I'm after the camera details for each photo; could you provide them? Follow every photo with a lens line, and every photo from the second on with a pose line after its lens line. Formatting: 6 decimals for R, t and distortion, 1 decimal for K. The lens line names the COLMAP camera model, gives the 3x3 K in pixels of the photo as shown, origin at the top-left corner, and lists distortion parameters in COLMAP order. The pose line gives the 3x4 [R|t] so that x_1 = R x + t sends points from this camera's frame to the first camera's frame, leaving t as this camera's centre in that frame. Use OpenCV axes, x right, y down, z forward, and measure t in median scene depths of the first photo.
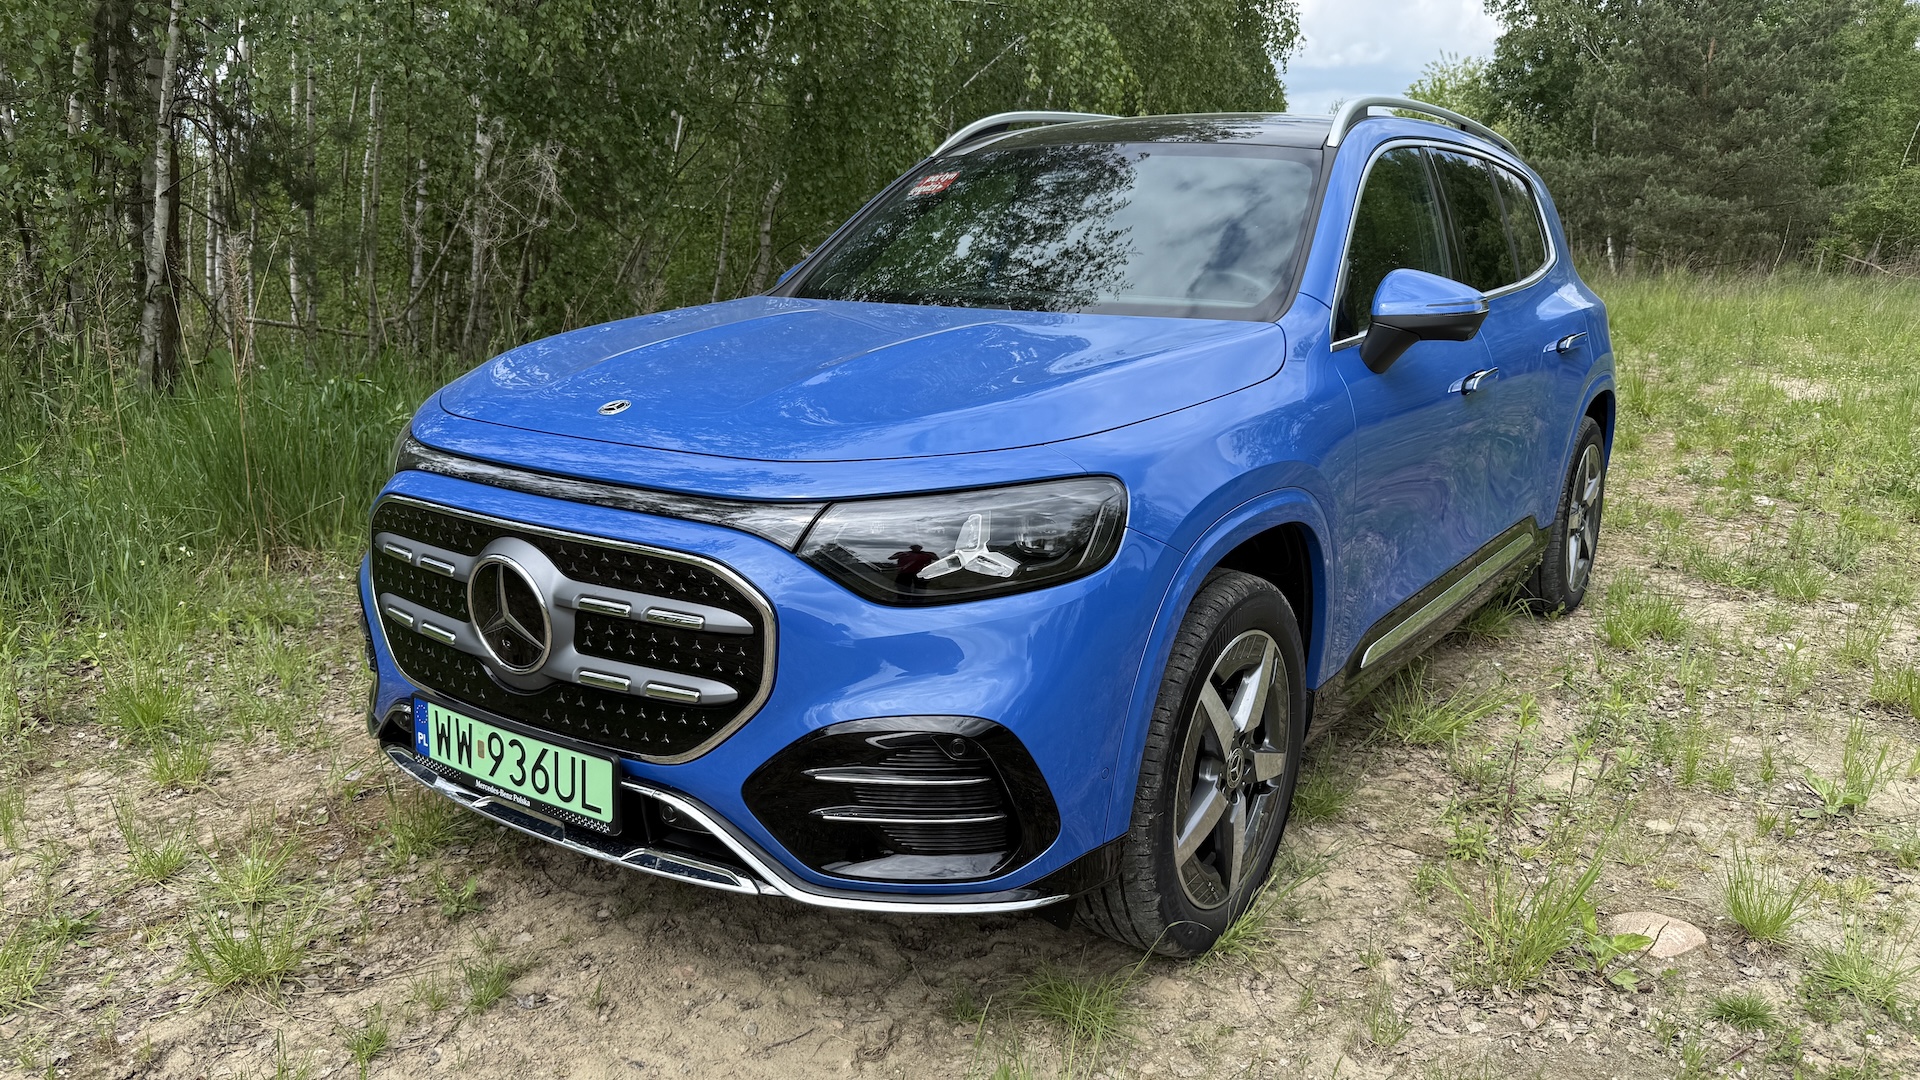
lens RADIAL K [[1366.7, 0, 965.1], [0, 1366.7, 540.6], [0, 0, 1]] dist [0.021671, -0.007426]
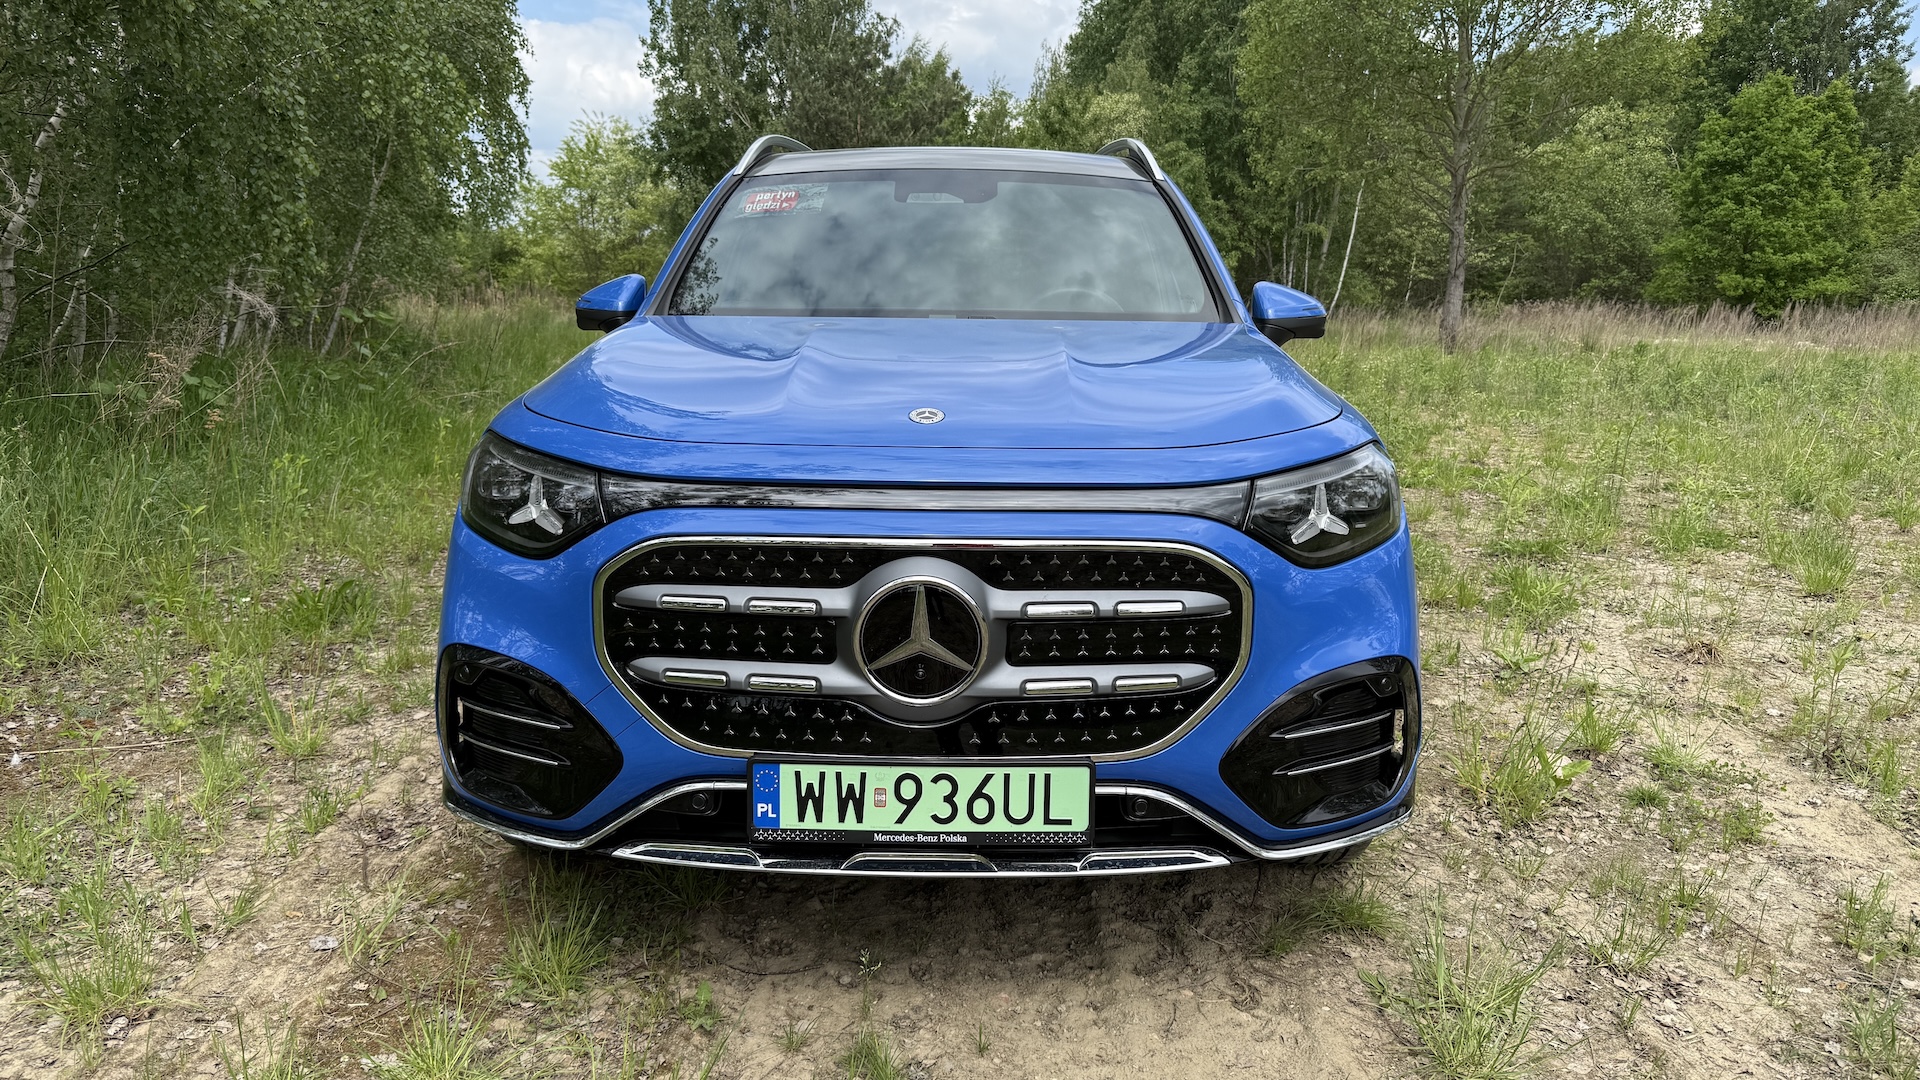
lens RADIAL K [[1366.7, 0, 953.9], [0, 1366.7, 534.6], [0, 0, 1]] dist [0.021671, -0.007426]
pose [[0.826910, -0.104171, 0.552601, -0.821943], [0.126362, 0.991982, -0.002089, -0.011772], [-0.547953, 0.071556, 0.833443, 0.219831]]
